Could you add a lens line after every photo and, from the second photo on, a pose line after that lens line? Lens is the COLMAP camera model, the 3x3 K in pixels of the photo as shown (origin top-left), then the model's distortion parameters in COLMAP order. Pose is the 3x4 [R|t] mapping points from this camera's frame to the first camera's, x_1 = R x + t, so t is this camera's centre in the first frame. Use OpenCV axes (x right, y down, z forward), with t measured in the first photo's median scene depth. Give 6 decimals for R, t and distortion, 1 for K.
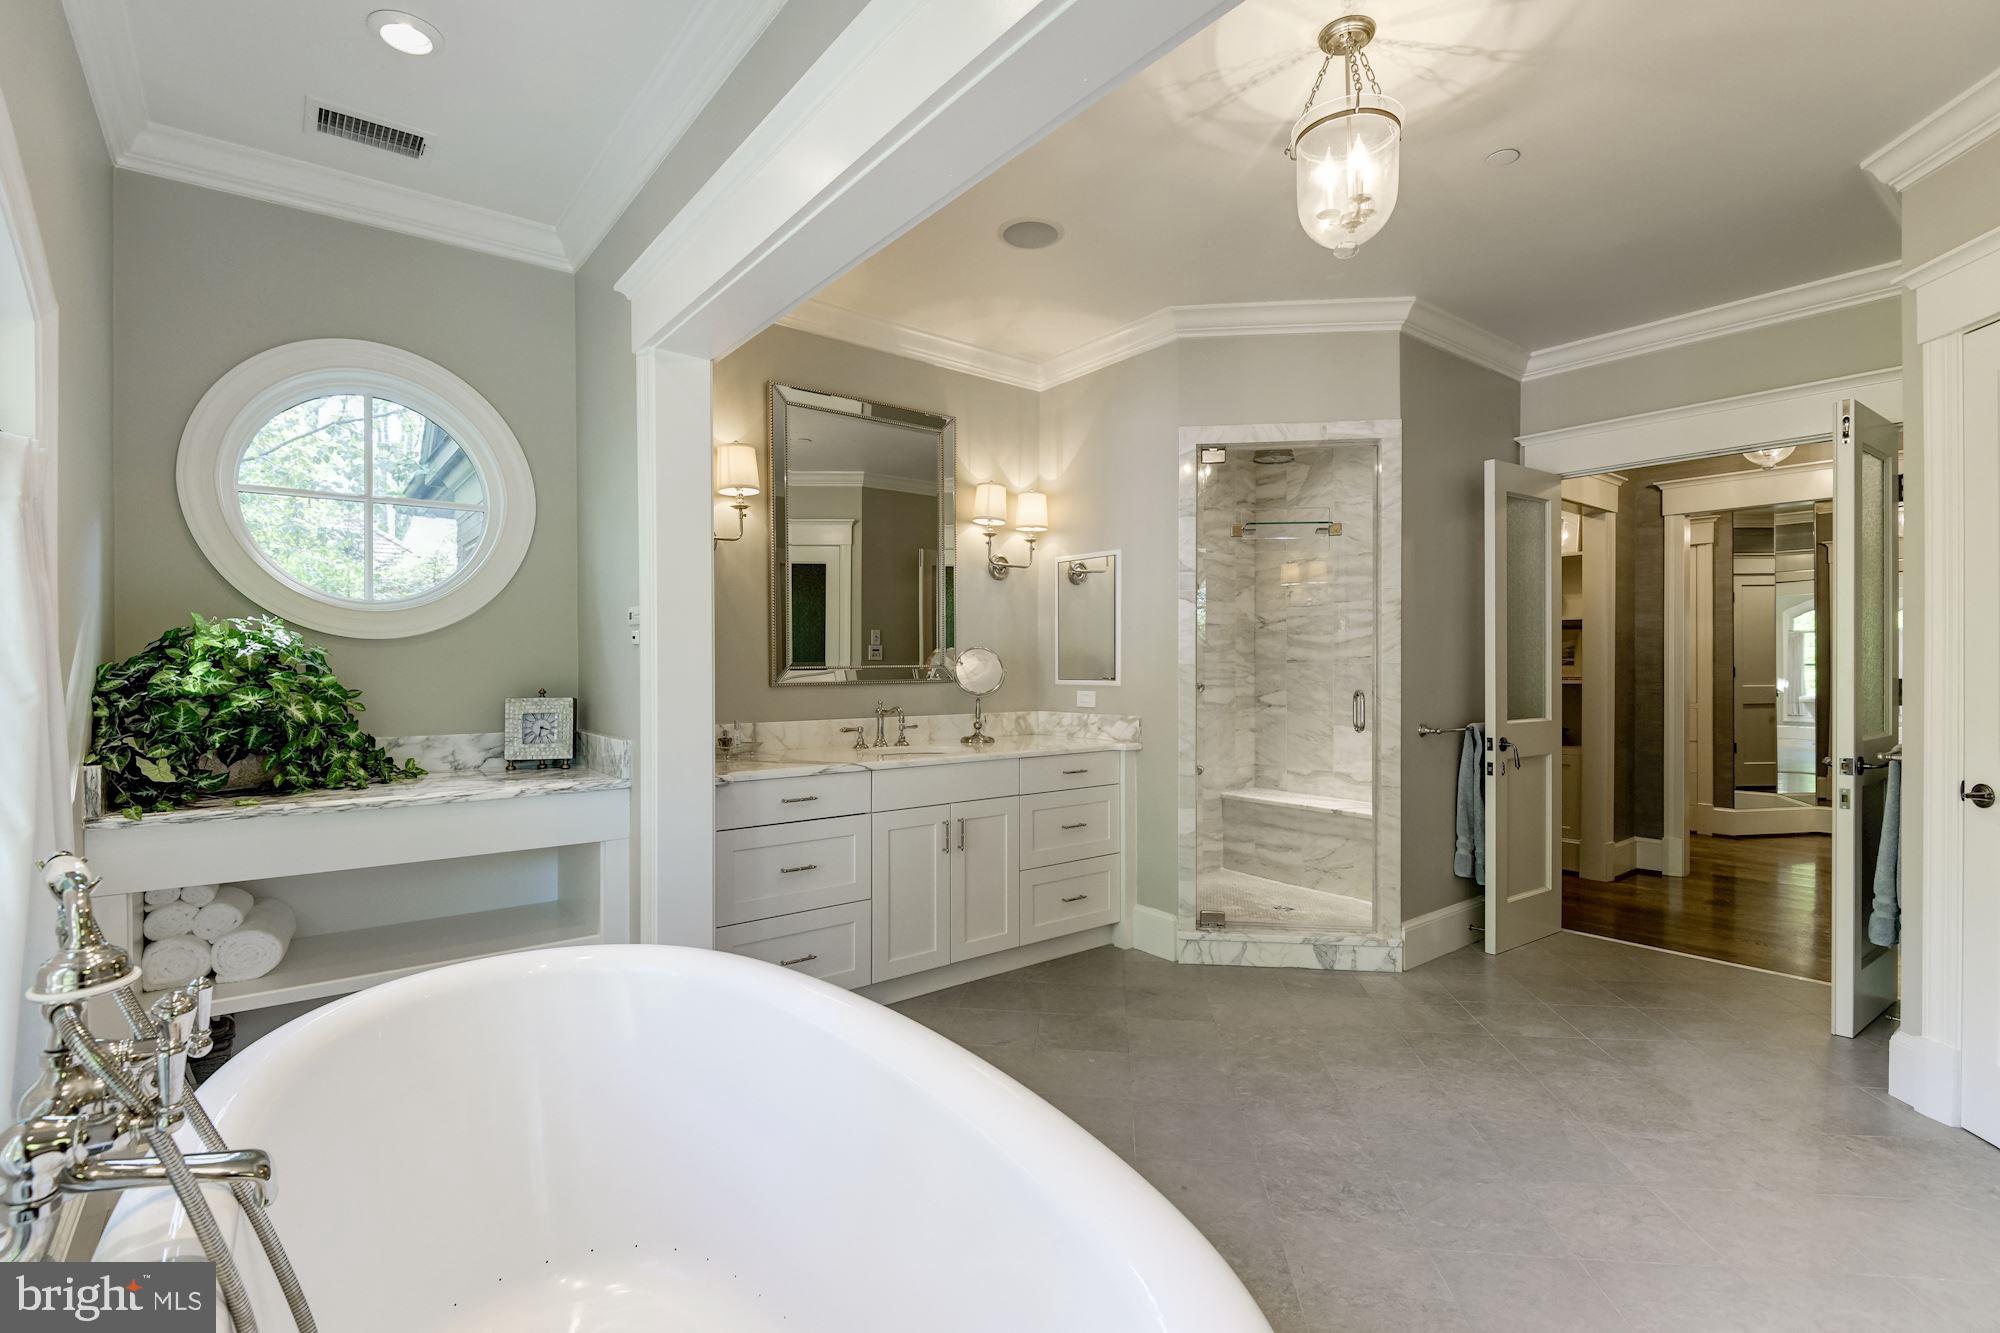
lens RADIAL K [[919.7, 0, 1010.4], [0, 919.7, 667.5], [0, 0, 1]] dist [-0.000177, -0.003591]
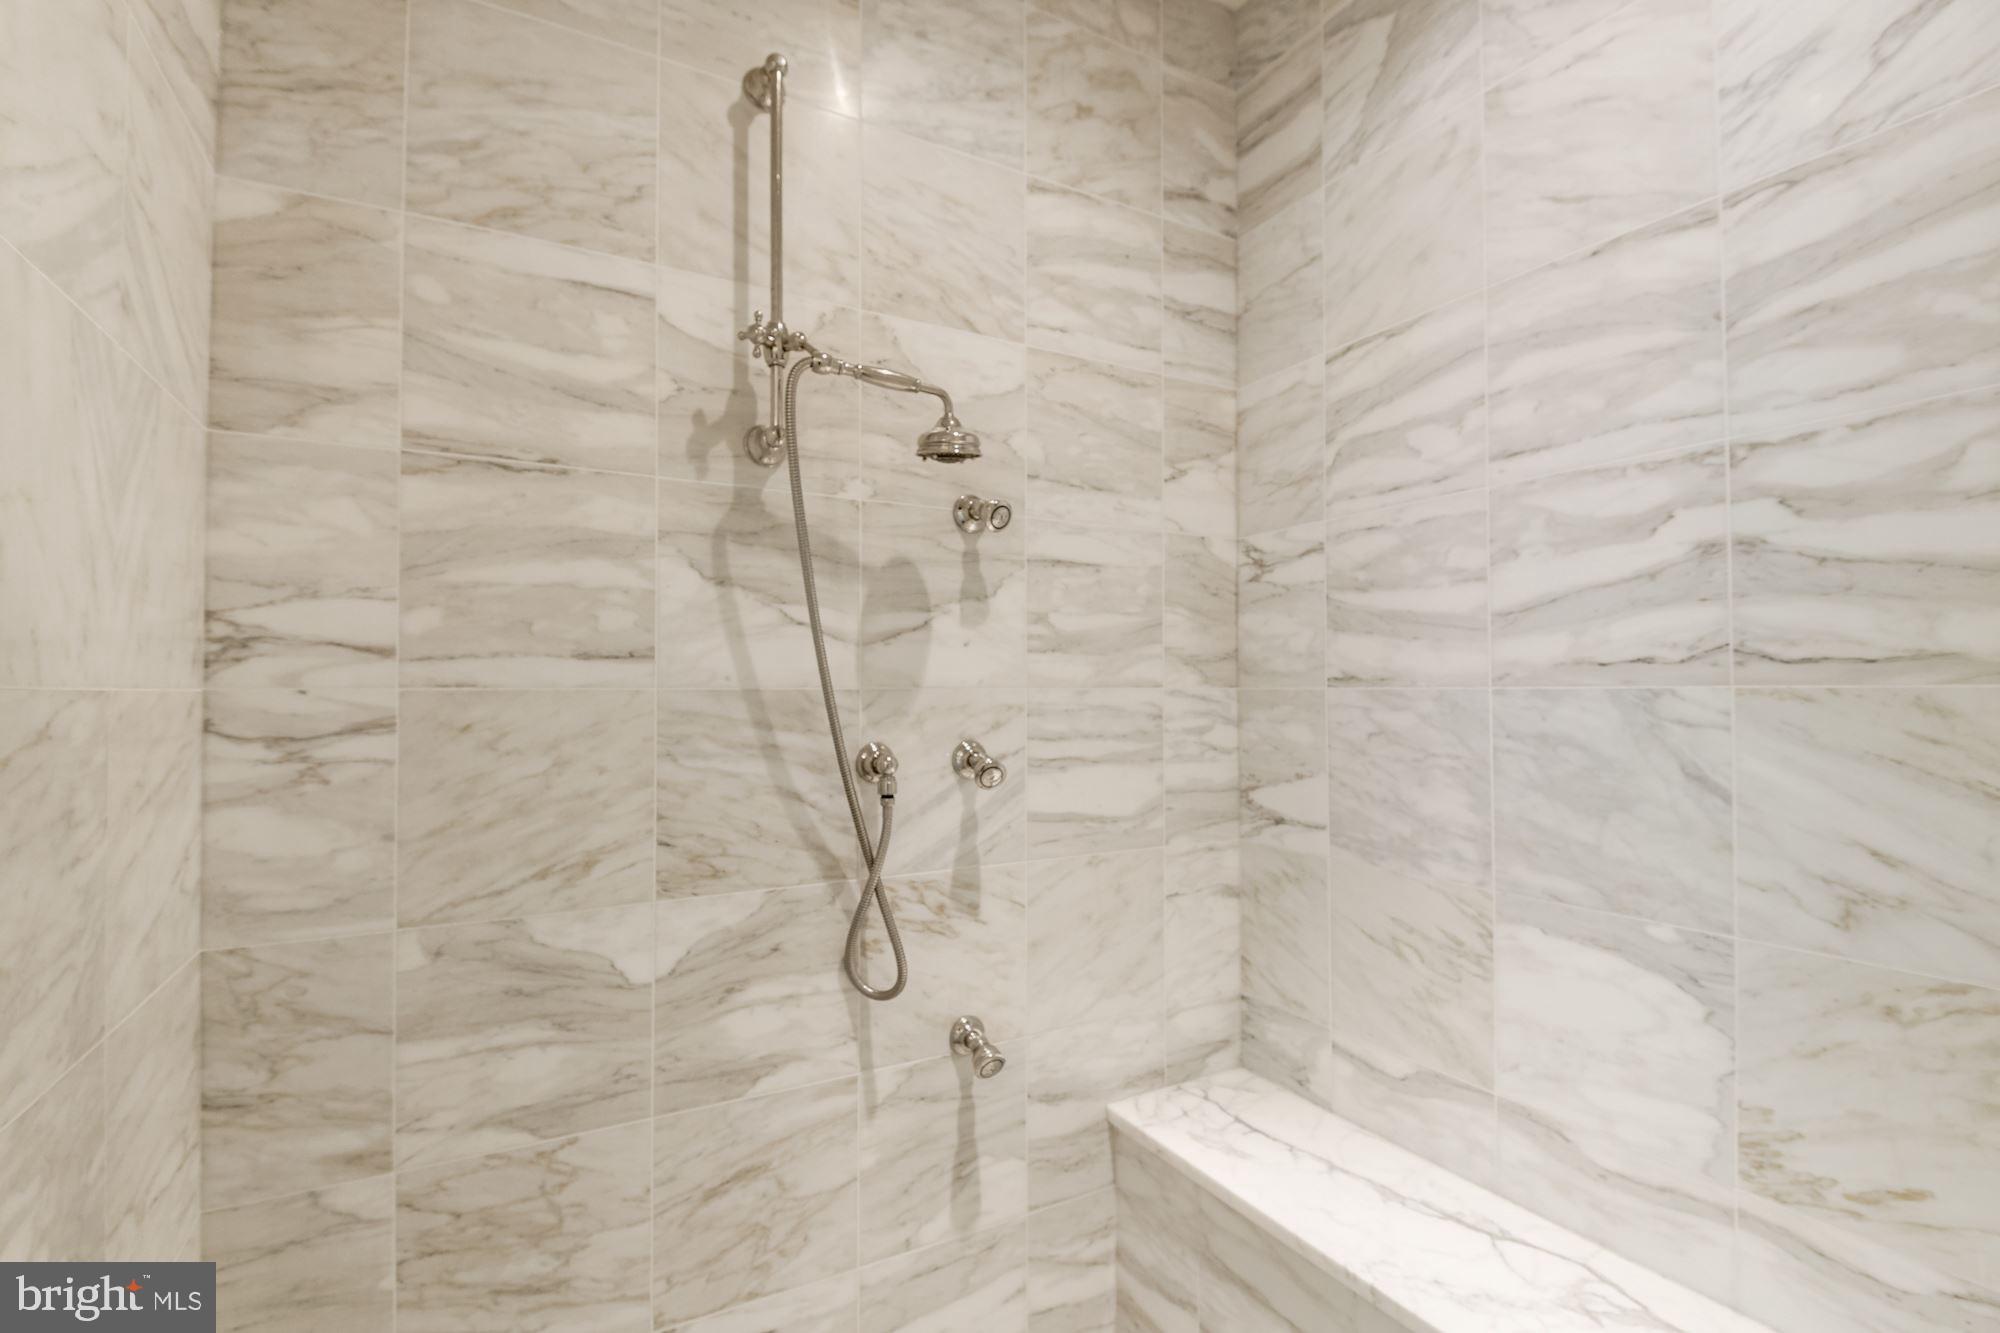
lens RADIAL K [[919.7, 0, 984.5], [0, 919.7, 668.3], [0, 0, 1]] dist [-0.000177, -0.003591]
pose [[0.983433, -0.003495, -0.181241, 0.242935], [-0.001203, 0.999666, -0.025803, -0.003156], [0.181270, 0.025593, 0.983100, 0.676927]]
